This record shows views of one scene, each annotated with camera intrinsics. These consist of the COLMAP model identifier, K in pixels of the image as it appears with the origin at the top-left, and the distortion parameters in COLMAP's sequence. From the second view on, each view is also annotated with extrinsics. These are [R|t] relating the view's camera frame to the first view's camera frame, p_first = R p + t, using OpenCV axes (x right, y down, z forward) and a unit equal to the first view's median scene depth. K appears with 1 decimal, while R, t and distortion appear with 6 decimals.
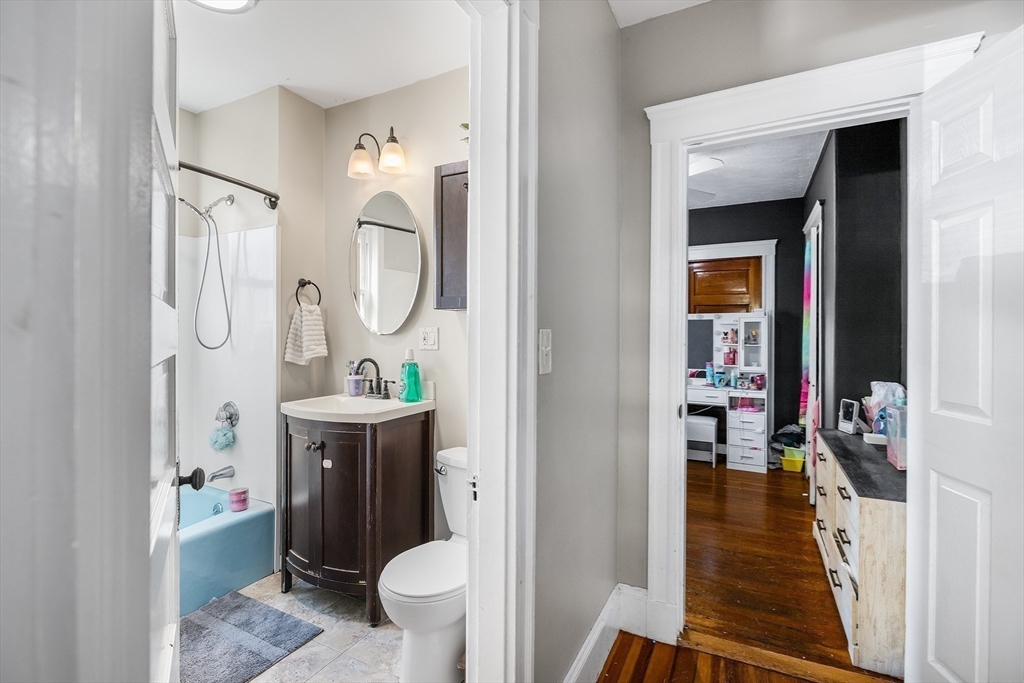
lens RADIAL K [[471.1, 0, 504.7], [0, 471.1, 338.6], [0, 0, 1]] dist [-0.013895, 0.000155]
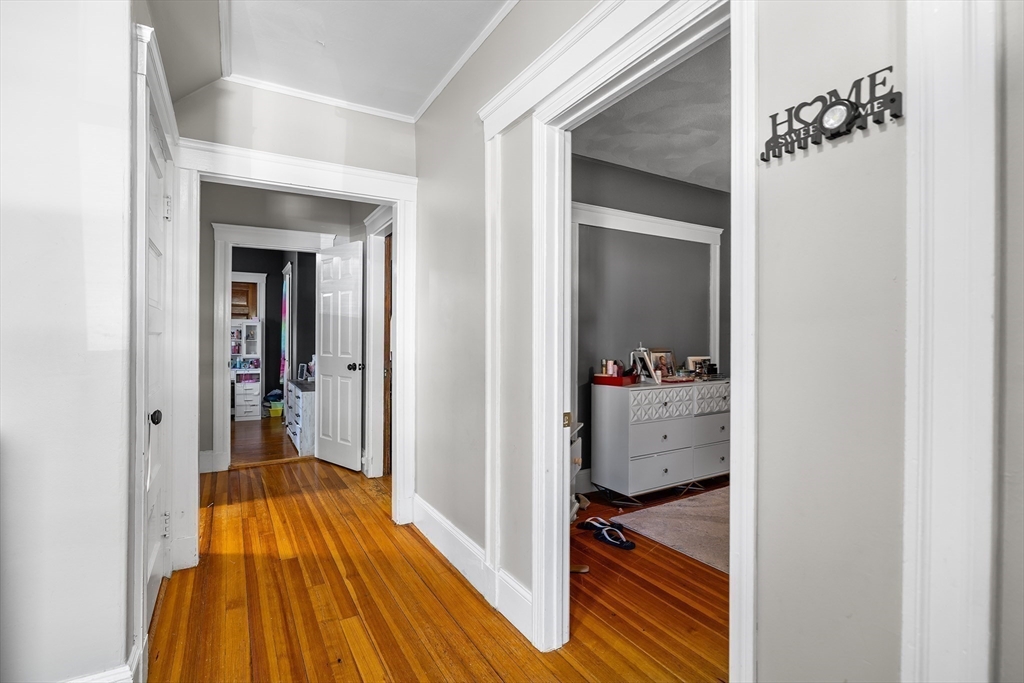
lens RADIAL K [[471.1, 0, 506.5], [0, 471.1, 340.9], [0, 0, 1]] dist [-0.013895, 0.000155]
pose [[0.530865, 0.003001, 0.847451, -0.348724], [0.002056, 0.999986, -0.004830, 0.026050], [-0.847454, 0.004307, 0.530851, -0.553540]]
